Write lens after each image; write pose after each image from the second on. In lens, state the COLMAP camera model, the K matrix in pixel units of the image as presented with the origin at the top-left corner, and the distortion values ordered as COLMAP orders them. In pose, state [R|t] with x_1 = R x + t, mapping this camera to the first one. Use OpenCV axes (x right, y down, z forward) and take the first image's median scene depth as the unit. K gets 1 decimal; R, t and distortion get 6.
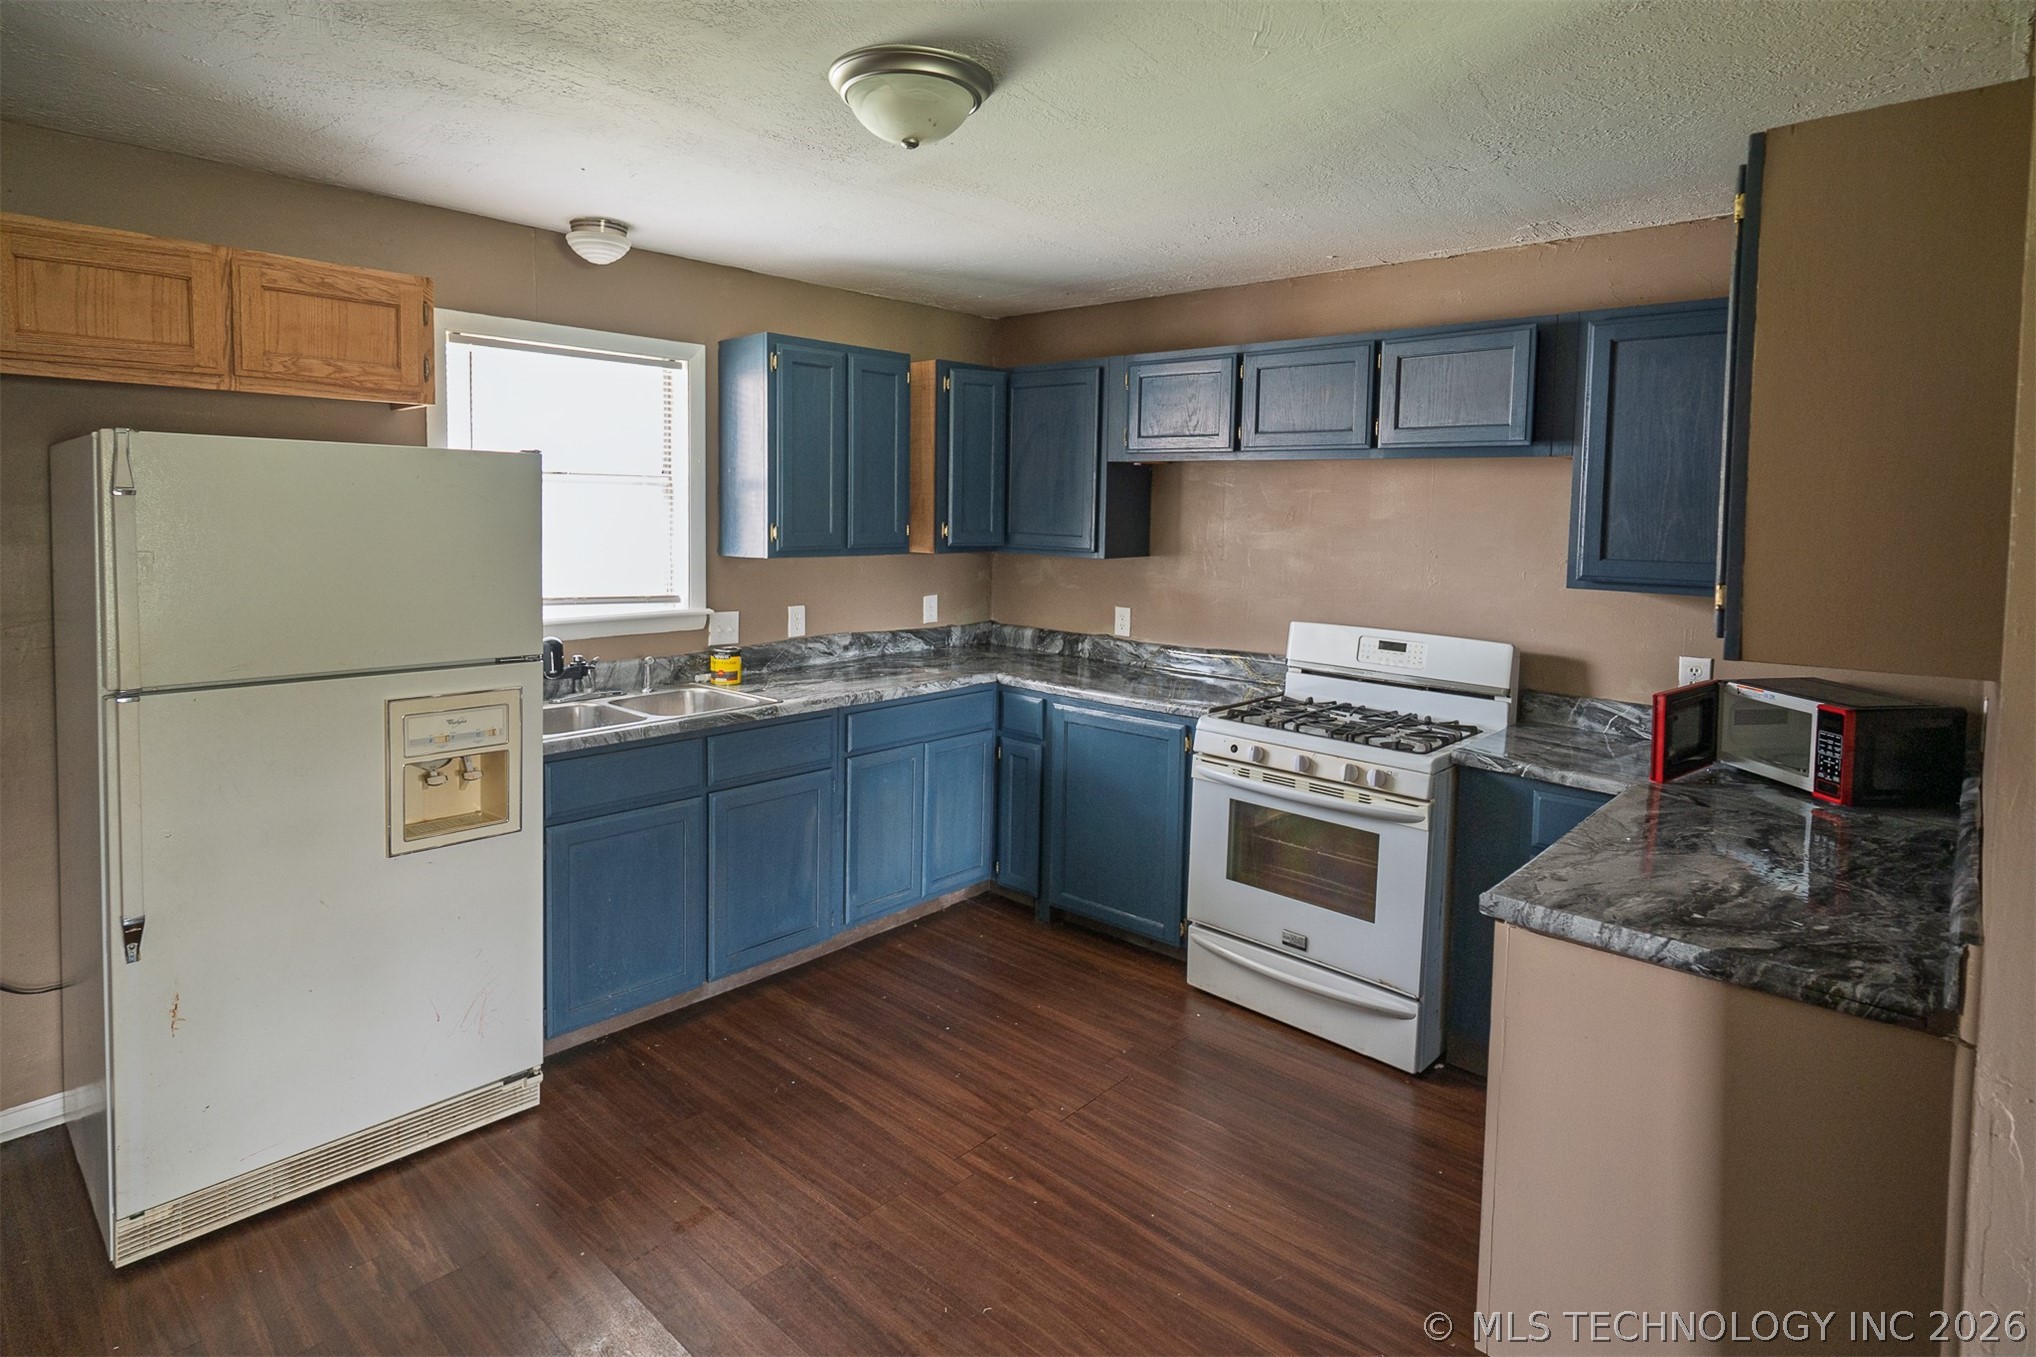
lens RADIAL K [[1049.5, 0, 1022.1], [0, 1049.5, 573.1], [0, 0, 1]] dist [-0.003928, 0.000661]
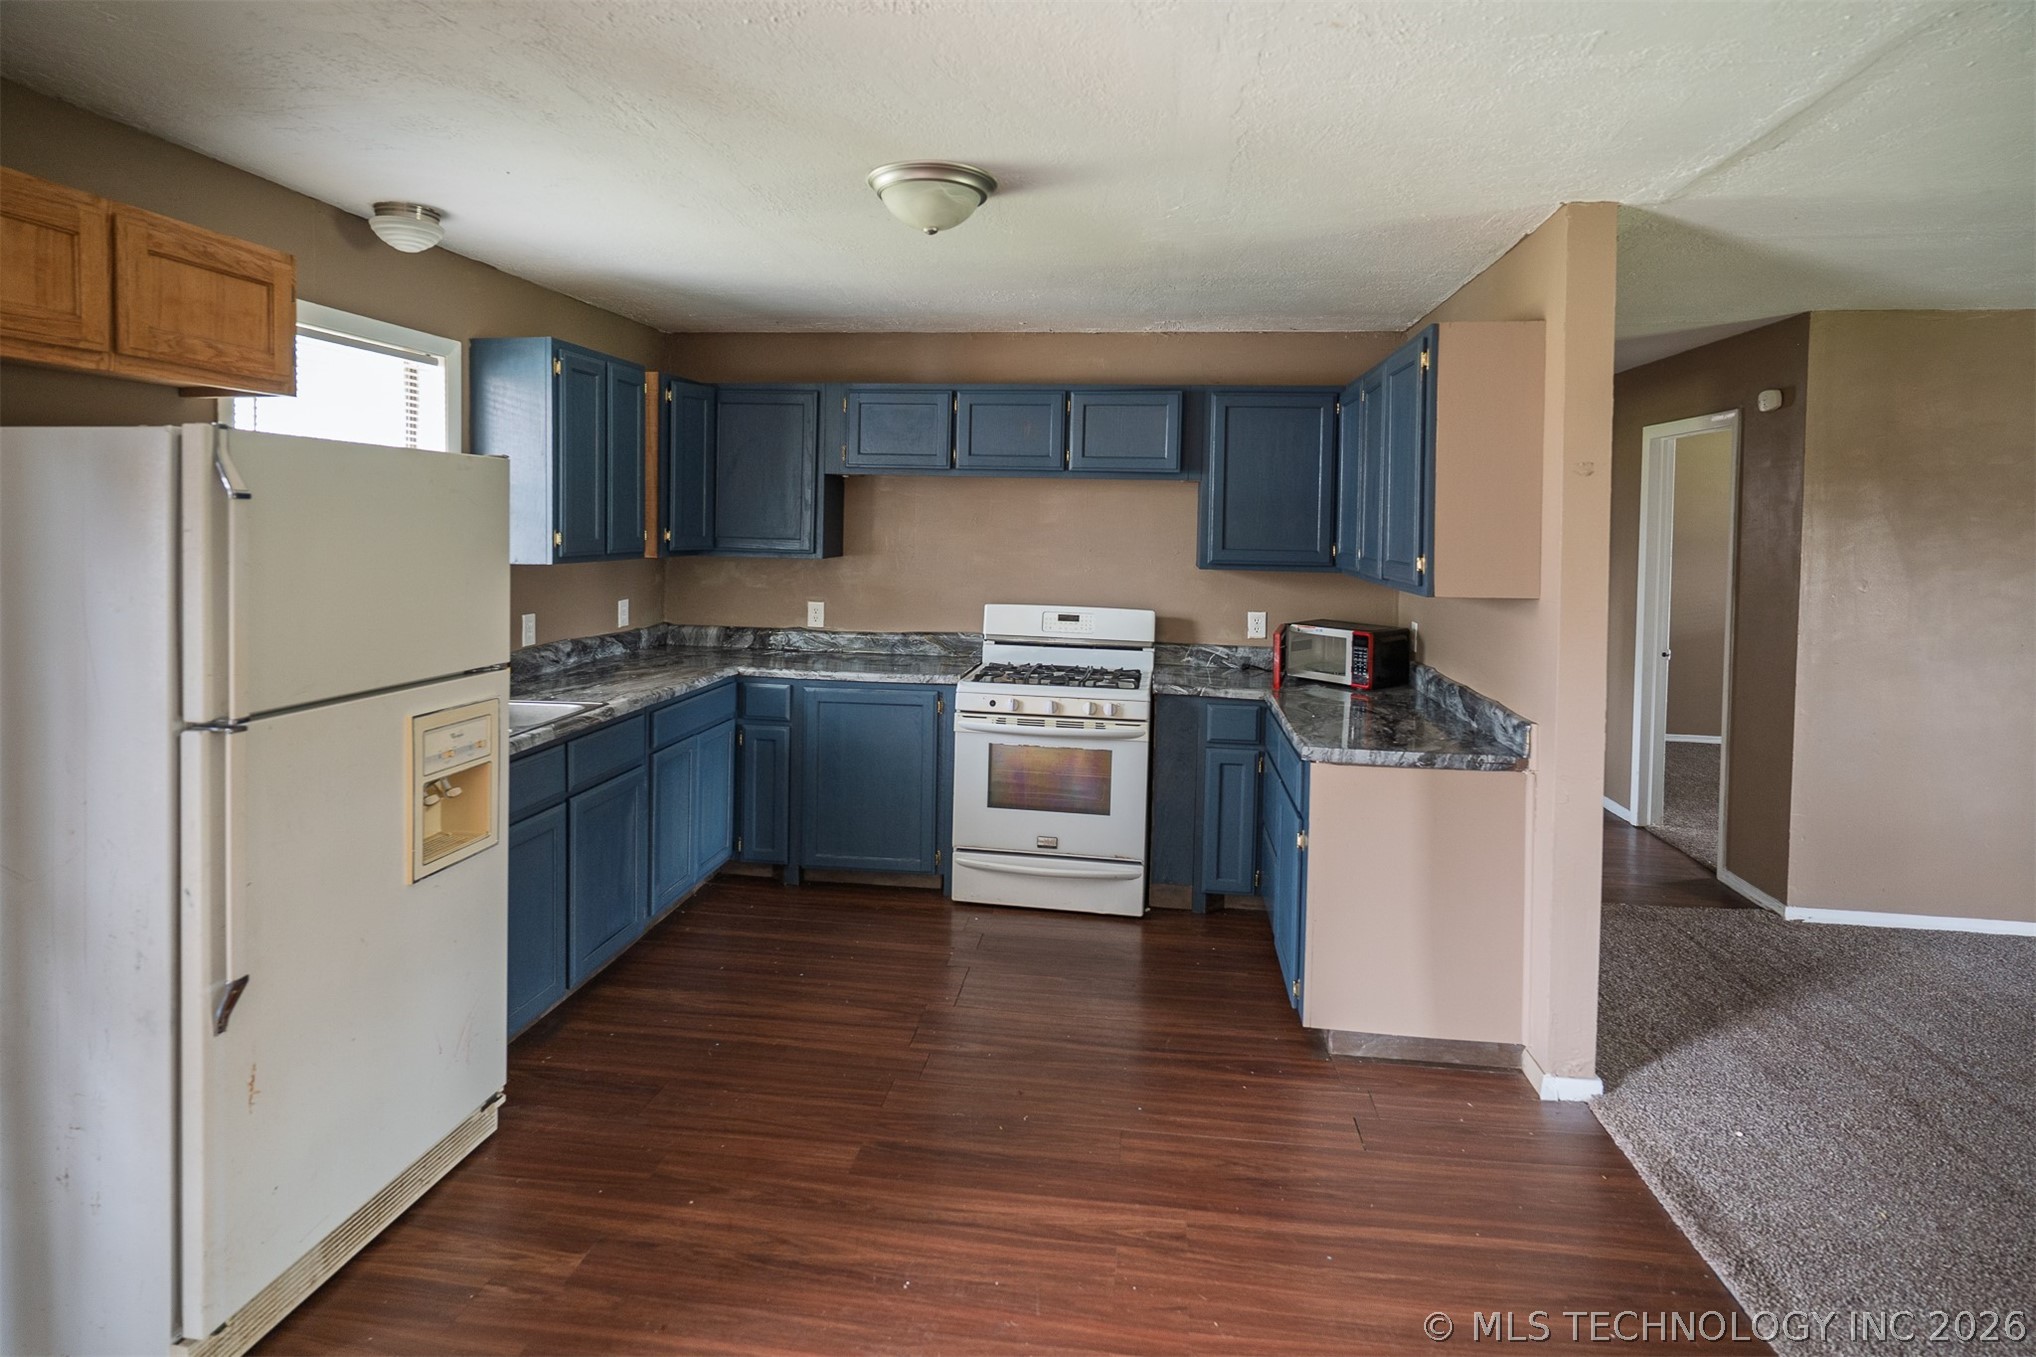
lens RADIAL K [[1036.5, 0, 1014.3], [0, 1036.5, 561.0], [0, 0, 1]] dist [-0.000634, 0.000470]
pose [[0.825442, -0.023149, 0.564012, -0.480215], [0.031970, 0.999472, -0.005766, 0.002456], [-0.563581, 0.022791, 0.825746, -0.058283]]
